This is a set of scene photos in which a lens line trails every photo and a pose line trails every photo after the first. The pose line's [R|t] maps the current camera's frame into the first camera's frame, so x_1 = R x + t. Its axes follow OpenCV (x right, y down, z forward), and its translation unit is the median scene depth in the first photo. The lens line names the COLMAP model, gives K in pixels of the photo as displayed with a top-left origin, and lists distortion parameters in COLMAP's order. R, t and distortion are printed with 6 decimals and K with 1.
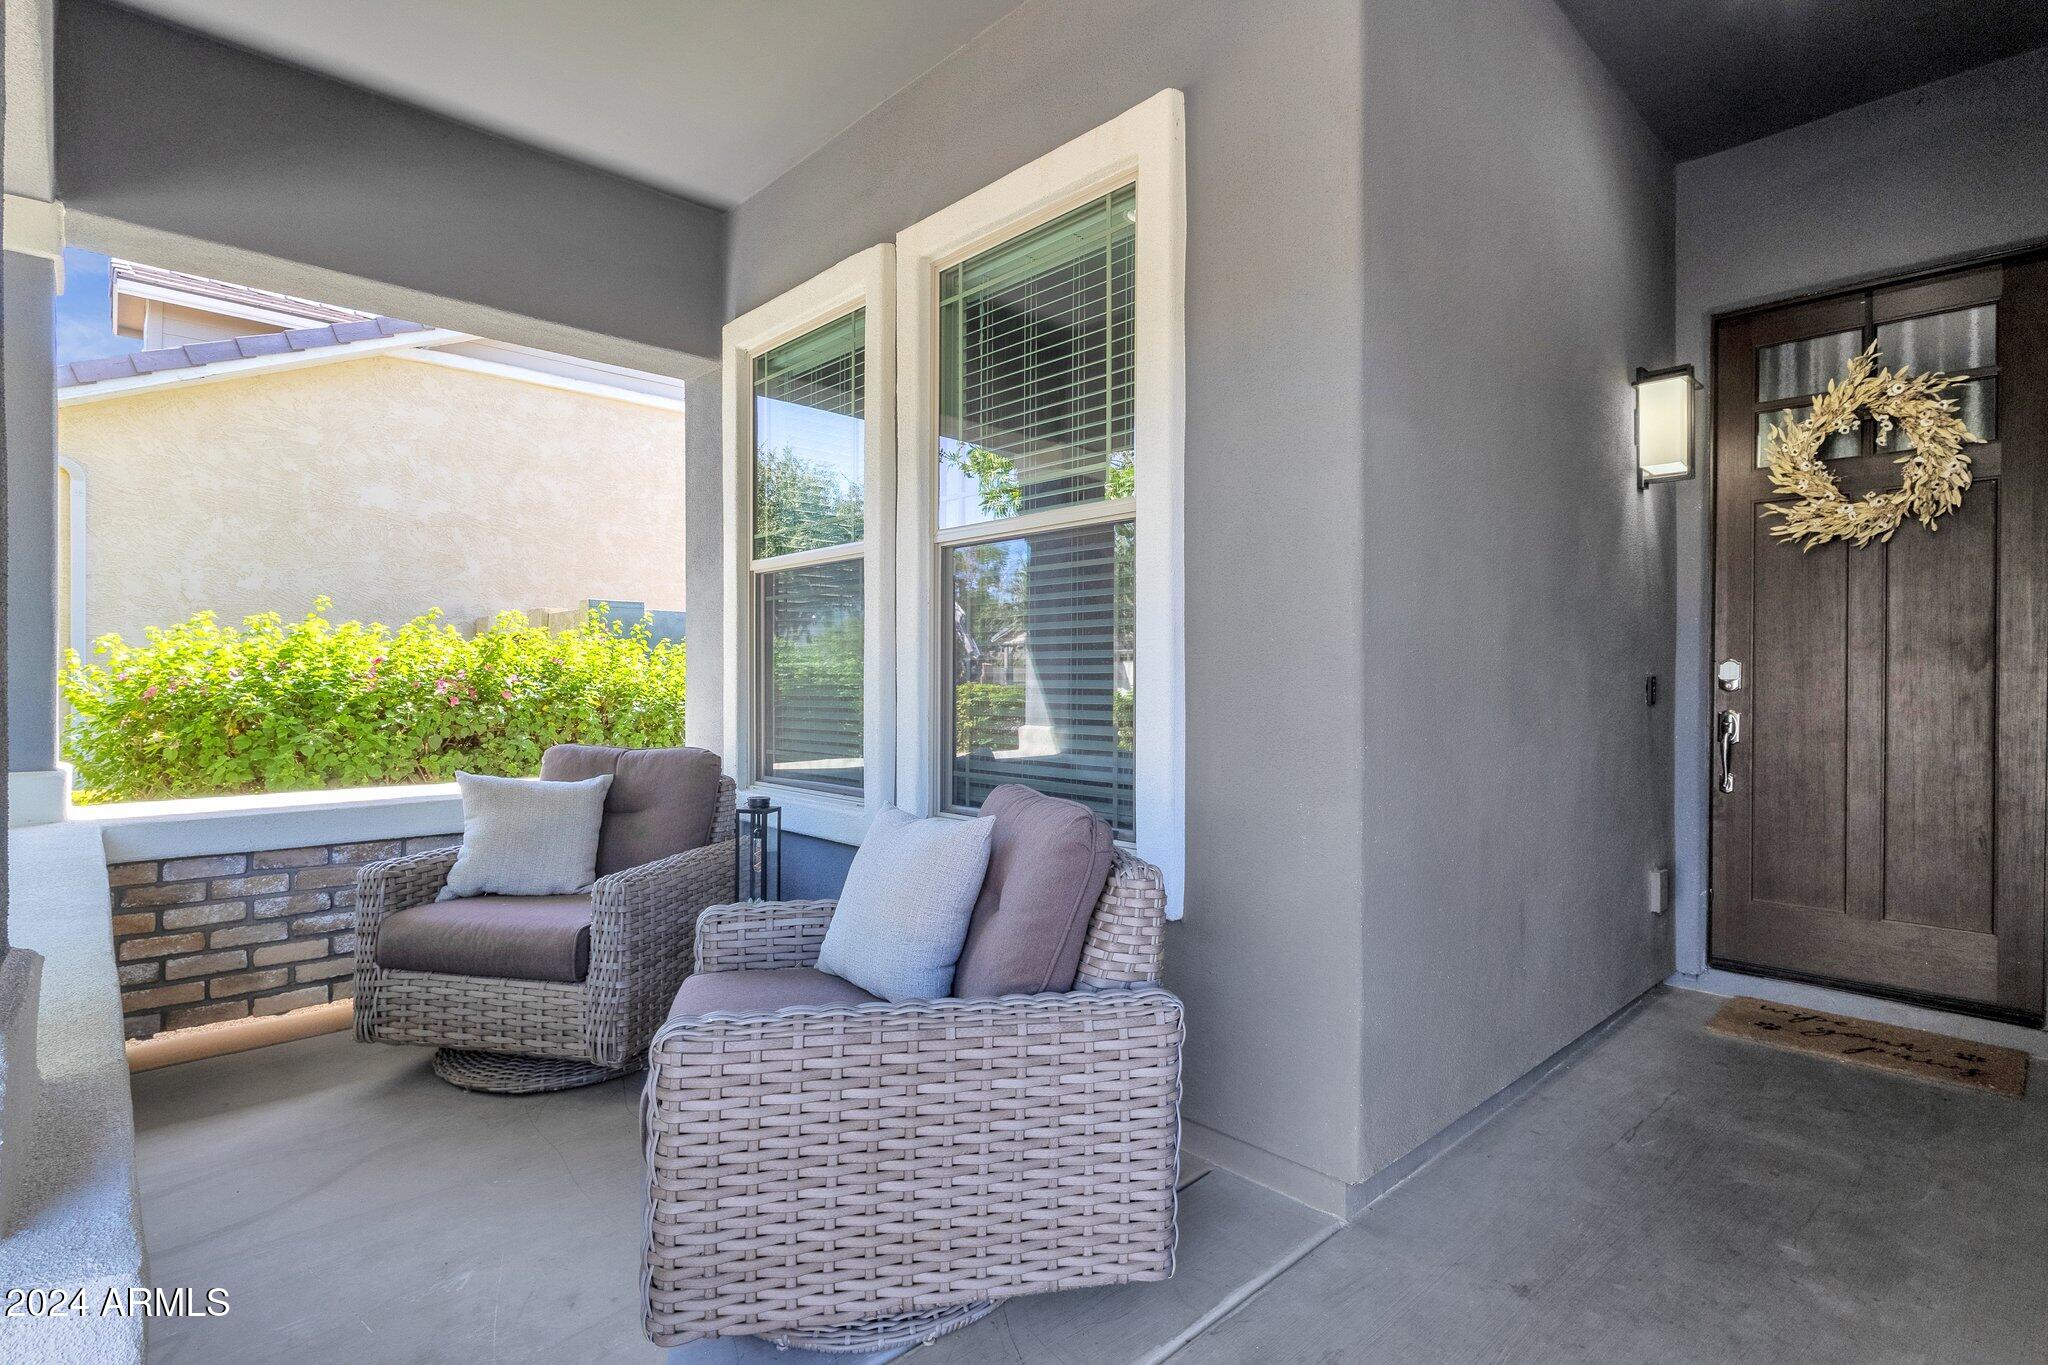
lens RADIAL K [[997.9, 0, 1024.0], [0, 997.9, 682.5], [0, 0, 1]] dist [-0.000675, -0.000384]
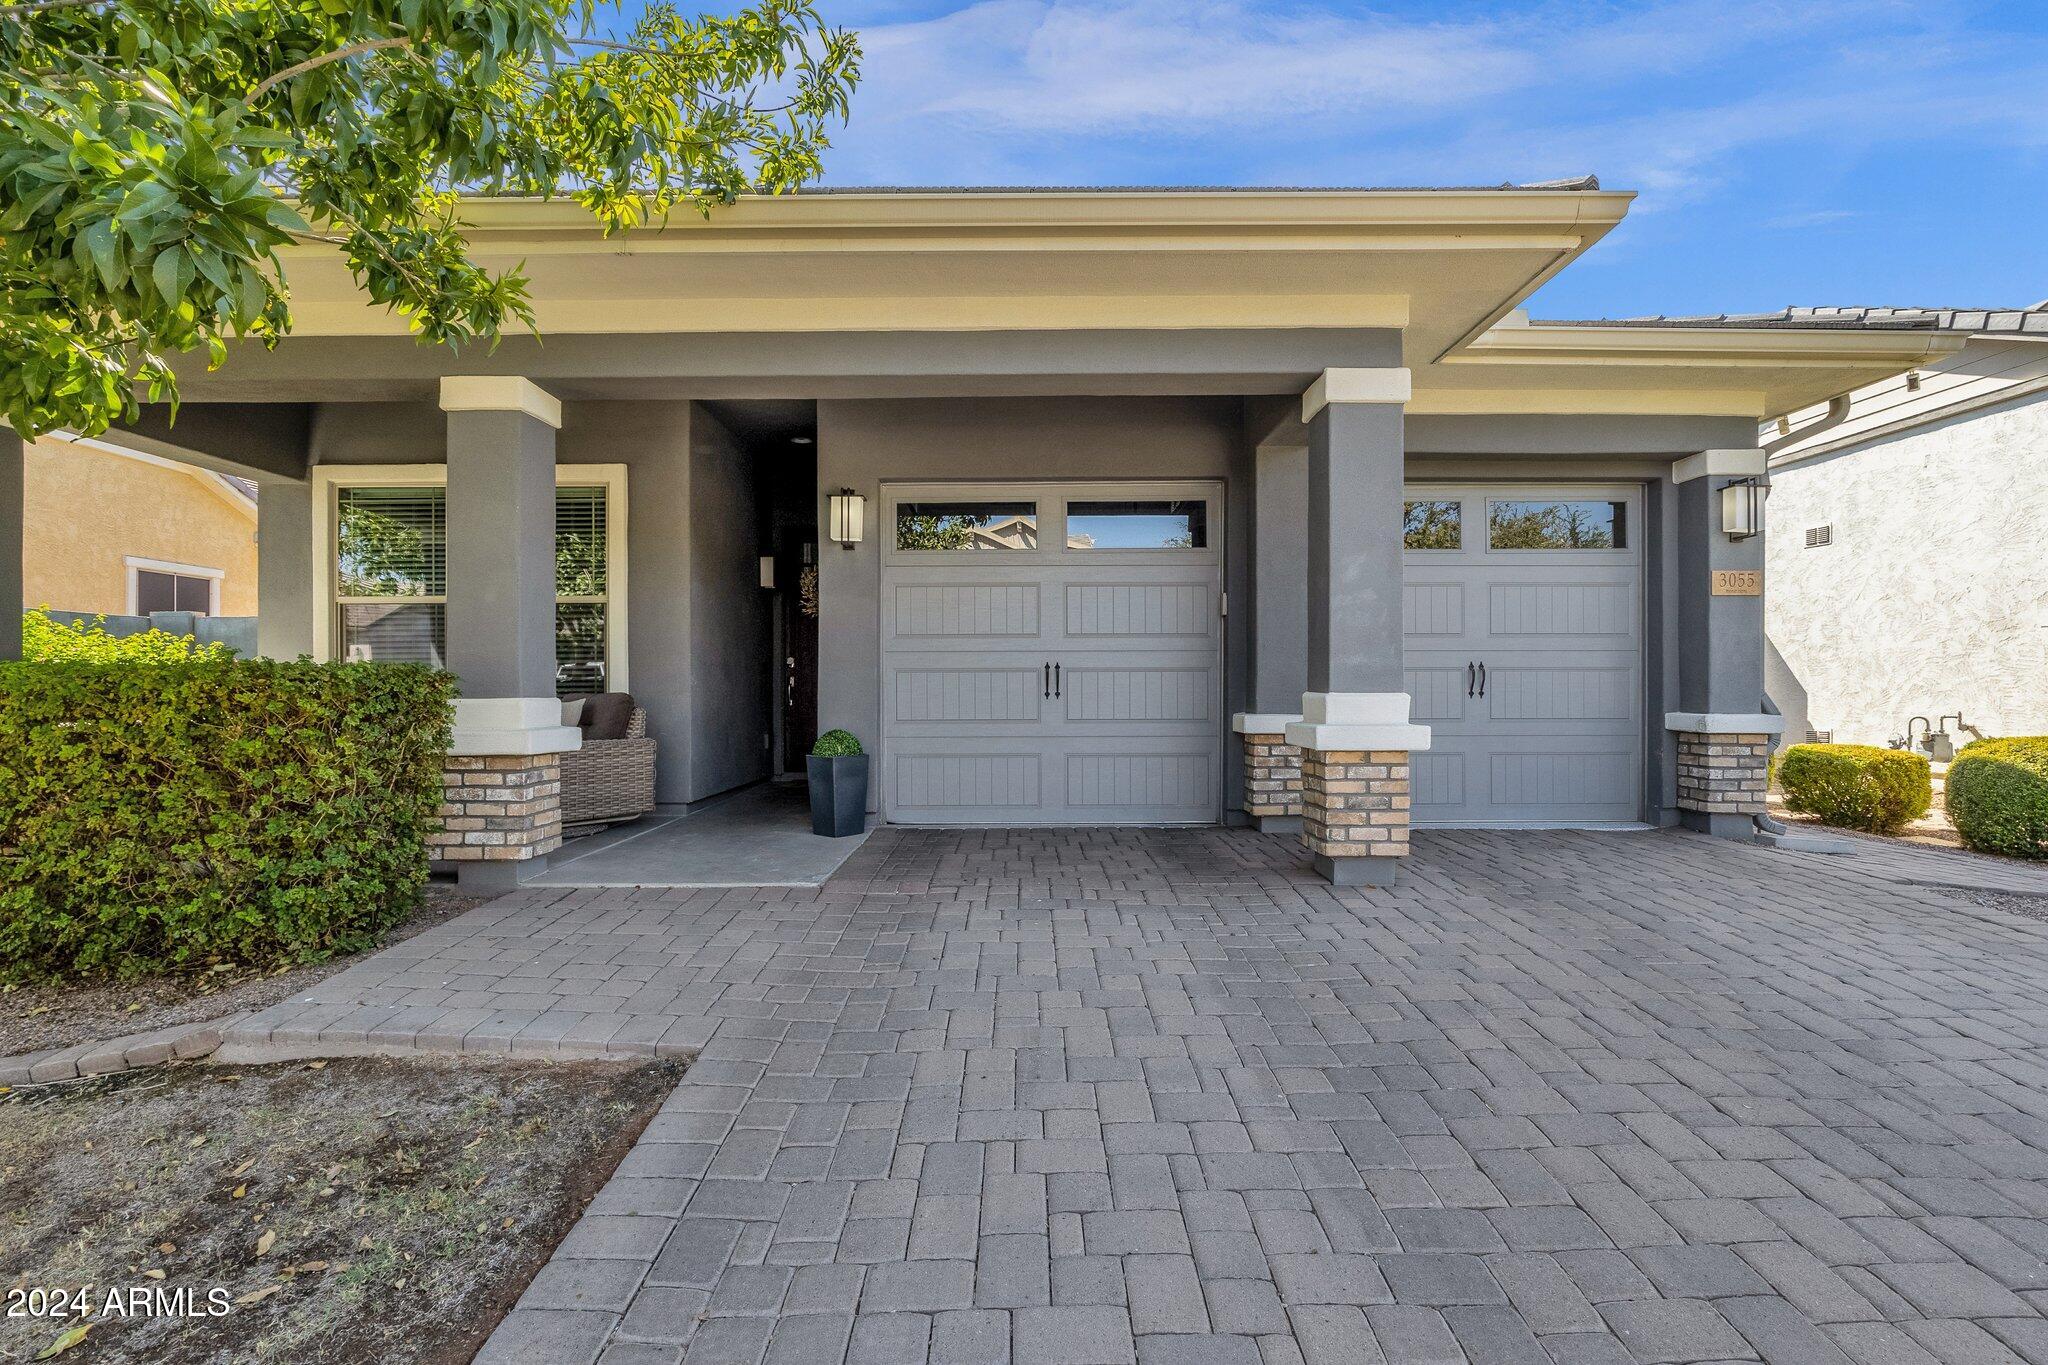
lens RADIAL K [[953.1, 0, 1020.8], [0, 953.1, 694.3], [0, 0, 1]] dist [-0.014650, -0.000002]
pose [[0.686132, -0.009299, 0.727417, -0.852175], [0.007792, 0.999955, 0.005434, 0.077955], [-0.727435, 0.001939, 0.686174, -1.403209]]
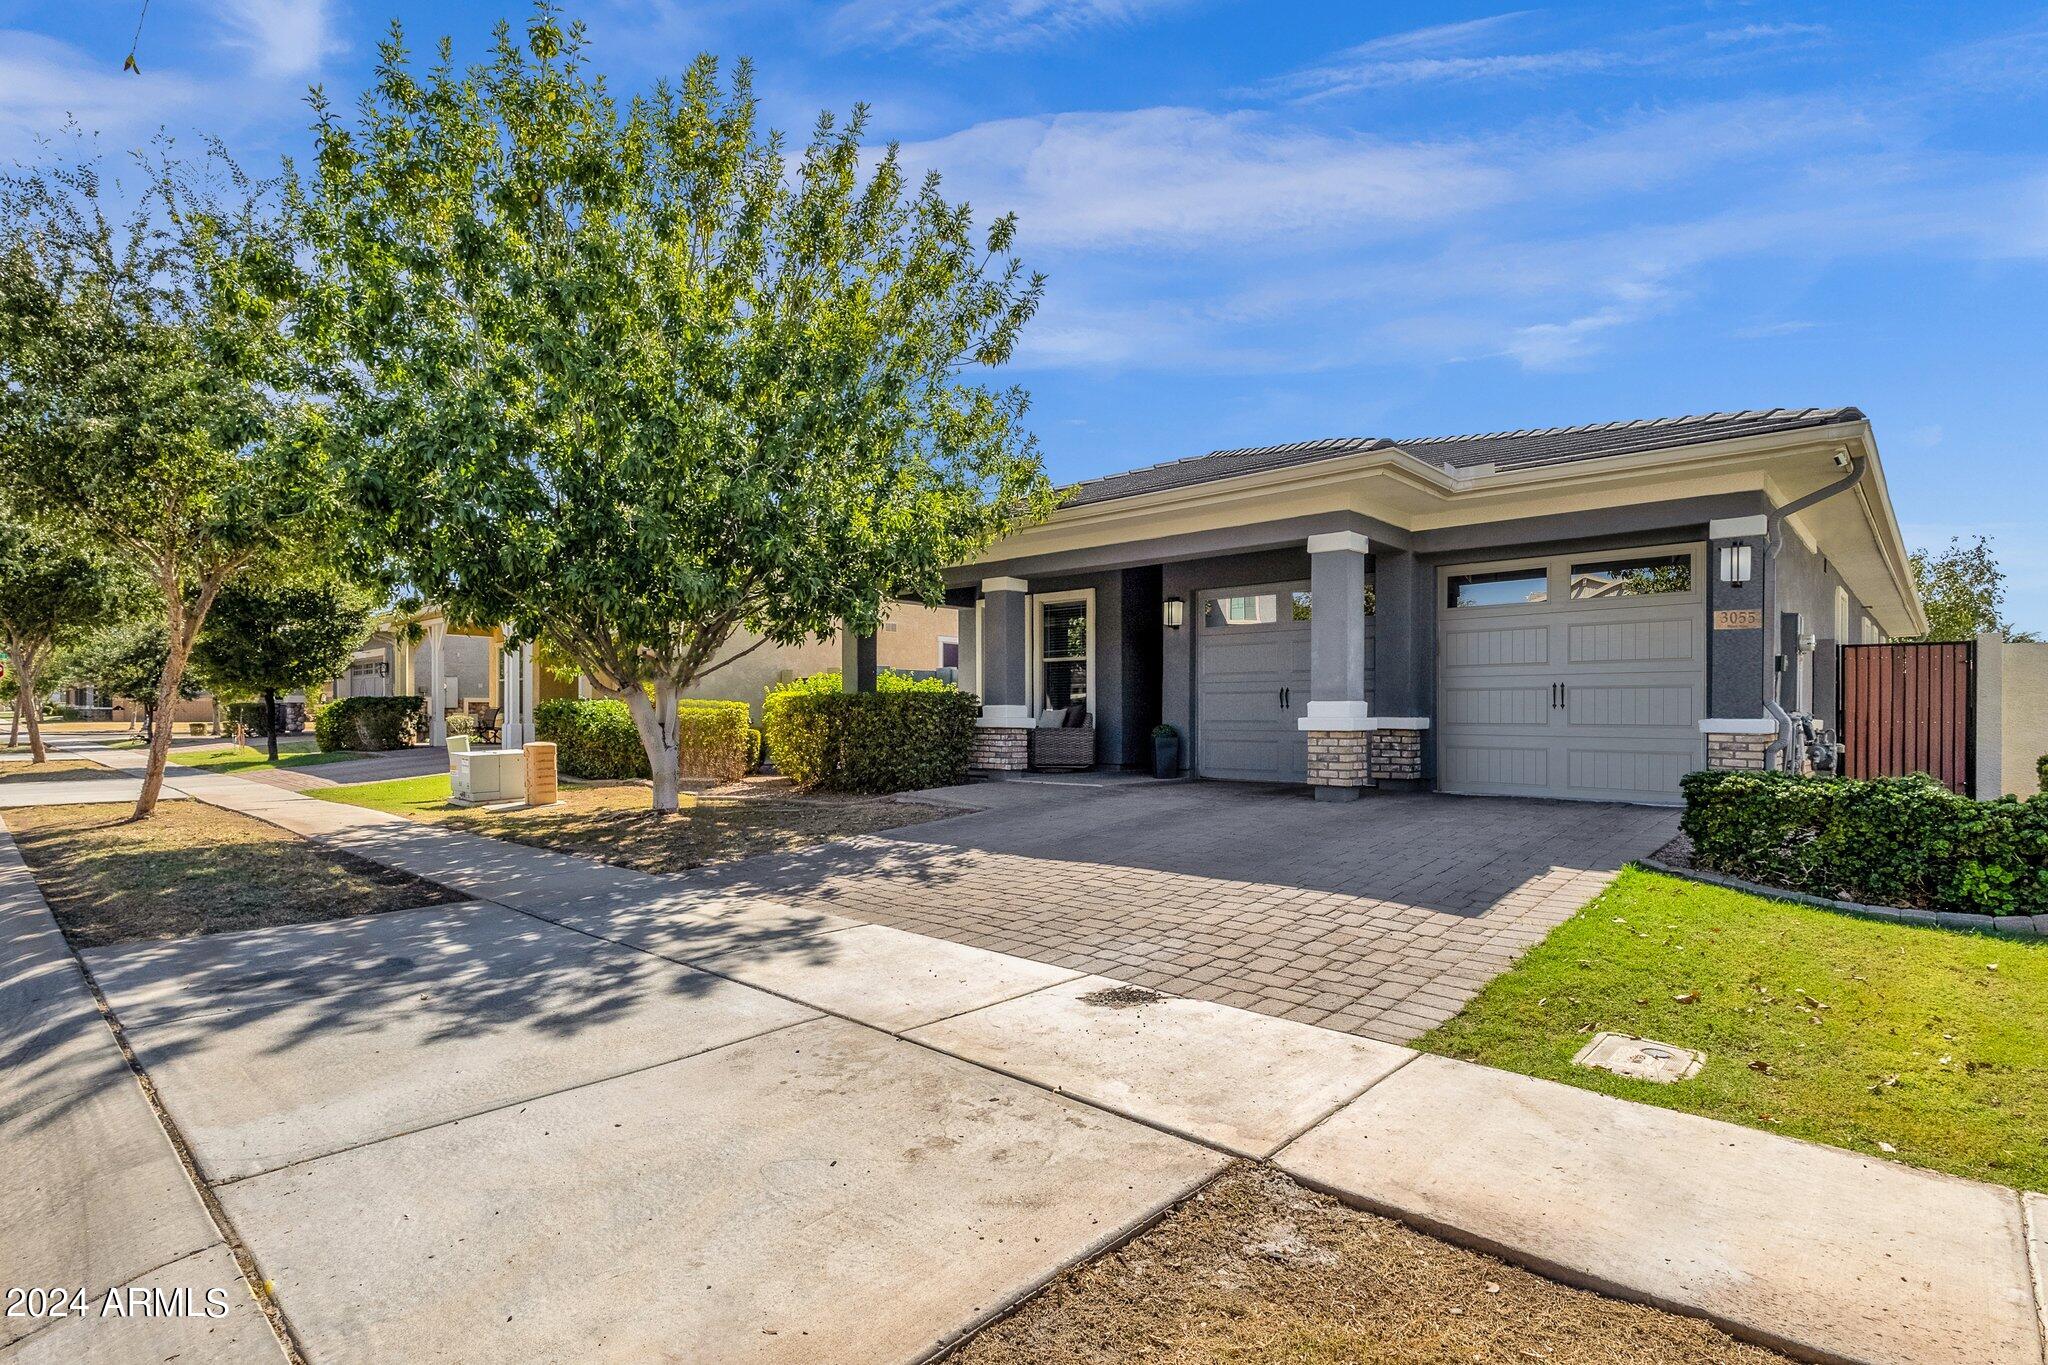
lens RADIAL K [[1024.0, 0, 976.1], [0, 1024.0, 721.7], [0, 0, 1]] dist [-0.016653, -0.000168]
pose [[0.998984, 0.001473, 0.045039, -0.612879], [-0.001426, 0.999998, -0.001096, 0.153292], [-0.045040, 0.001031, 0.998985, -3.782404]]
